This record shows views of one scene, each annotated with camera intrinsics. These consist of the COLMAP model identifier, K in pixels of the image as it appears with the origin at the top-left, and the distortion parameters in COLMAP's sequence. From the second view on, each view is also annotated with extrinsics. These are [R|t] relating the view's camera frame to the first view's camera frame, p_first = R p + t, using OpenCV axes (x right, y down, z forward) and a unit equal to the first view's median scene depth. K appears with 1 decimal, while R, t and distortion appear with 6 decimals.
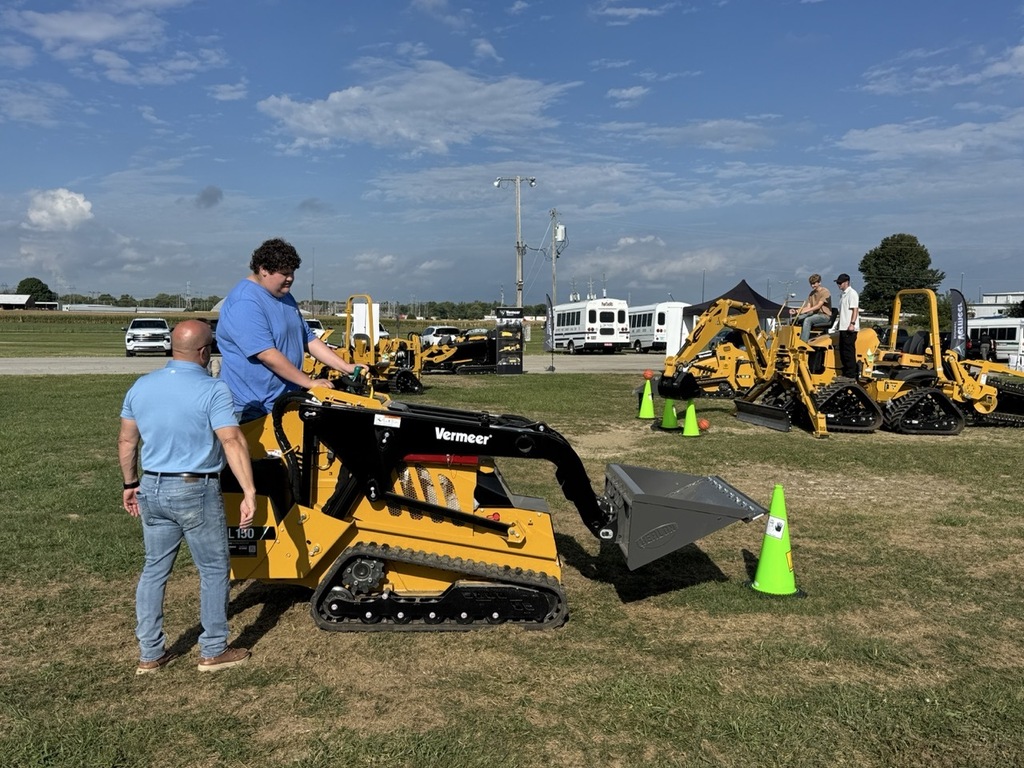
lens RADIAL K [[1047.8, 0, 511.8], [0, 1047.8, 382.2], [0, 0, 1]] dist [0.003917, 0.000000]
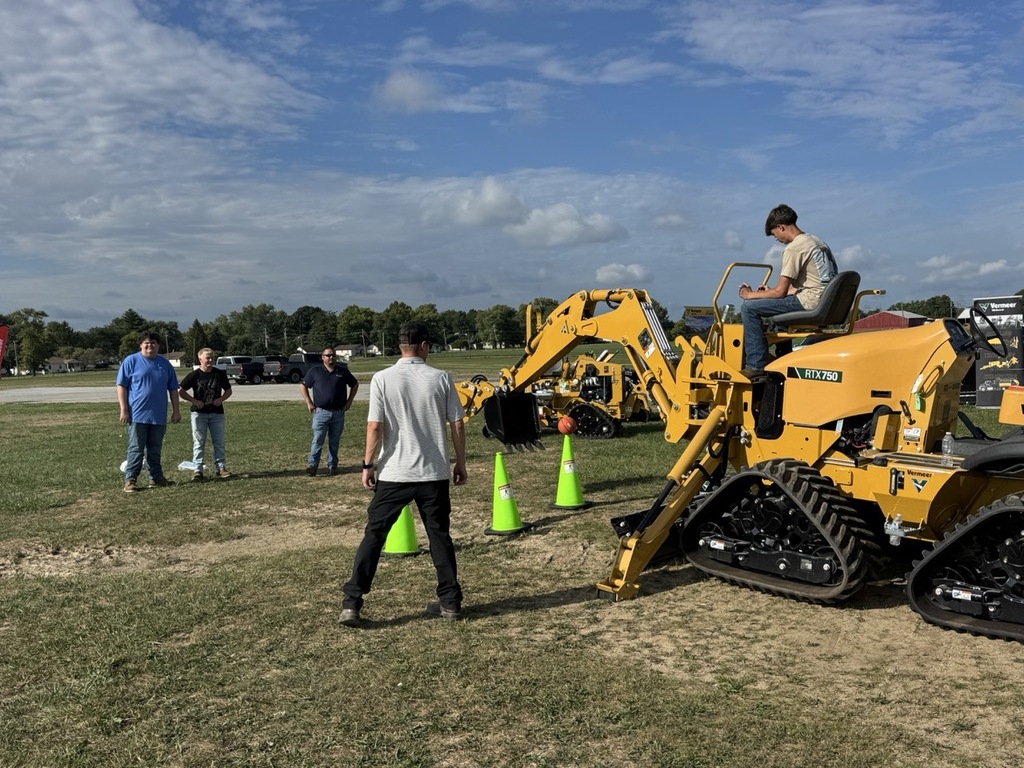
lens RADIAL K [[1047.8, 0, 512.0], [0, 1047.8, 385.3], [0, 0, 1]] dist [0.003917, 0.000000]
pose [[0.558128, -0.000164, -0.829755, 0.510447], [-0.005071, 0.999981, -0.003609, -0.023619], [0.829739, 0.006222, 0.558116, 0.609917]]
